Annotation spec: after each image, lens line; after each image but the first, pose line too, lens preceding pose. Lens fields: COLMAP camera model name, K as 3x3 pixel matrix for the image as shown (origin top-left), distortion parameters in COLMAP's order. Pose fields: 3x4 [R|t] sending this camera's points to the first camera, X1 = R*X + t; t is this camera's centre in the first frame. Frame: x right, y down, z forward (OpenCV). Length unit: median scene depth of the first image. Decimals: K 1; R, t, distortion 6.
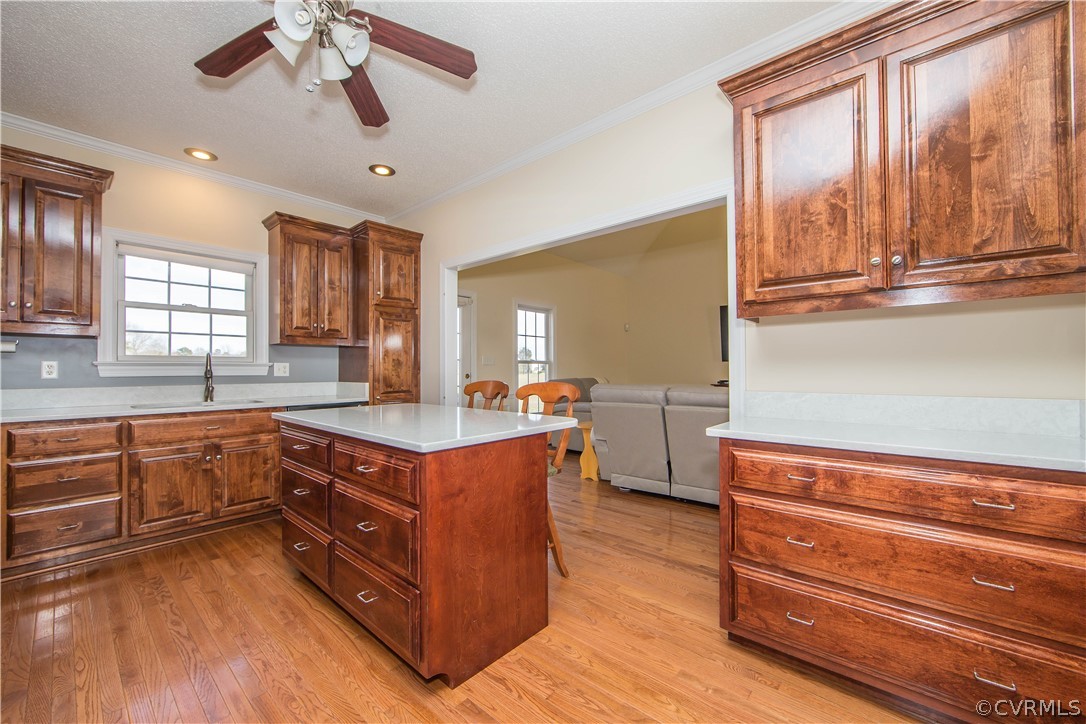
lens RADIAL K [[427.9, 0, 541.1], [0, 427.9, 364.9], [0, 0, 1]] dist [-0.012234, 0.001065]
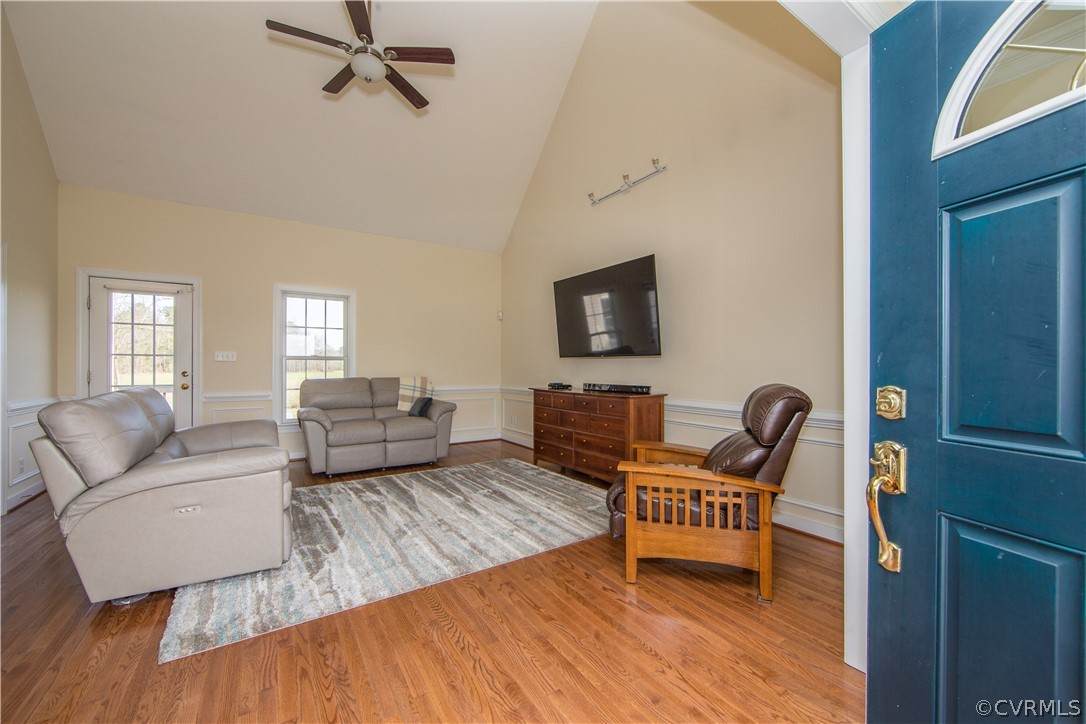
lens RADIAL K [[427.9, 0, 548.8], [0, 427.9, 361.4], [0, 0, 1]] dist [-0.012234, 0.001065]
pose [[0.966932, 0.003810, -0.255005, 1.136097], [-0.004496, 0.999988, -0.002110, -0.002200], [0.254994, 0.003186, 0.966937, 0.519843]]
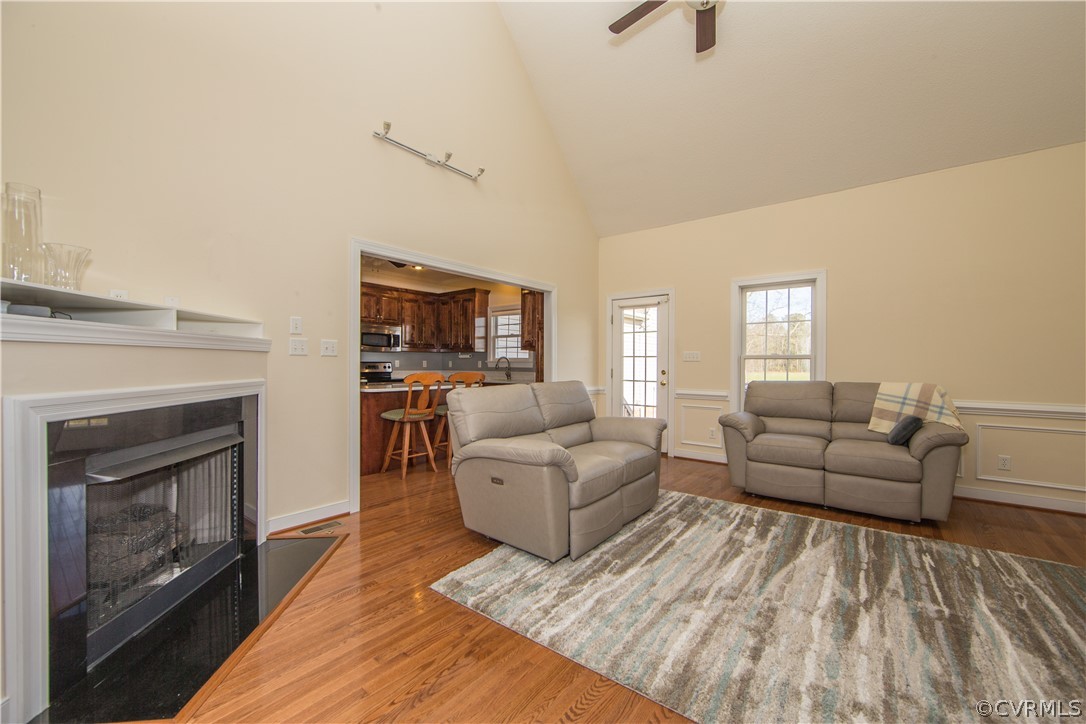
lens RADIAL K [[427.9, 0, 545.8], [0, 427.9, 367.7], [0, 0, 1]] dist [-0.012234, 0.001065]
pose [[0.044036, 0.014992, -0.998917, 1.237976], [0.005899, 0.999866, 0.015266, -0.003881], [0.999013, -0.006565, 0.043942, 0.998092]]
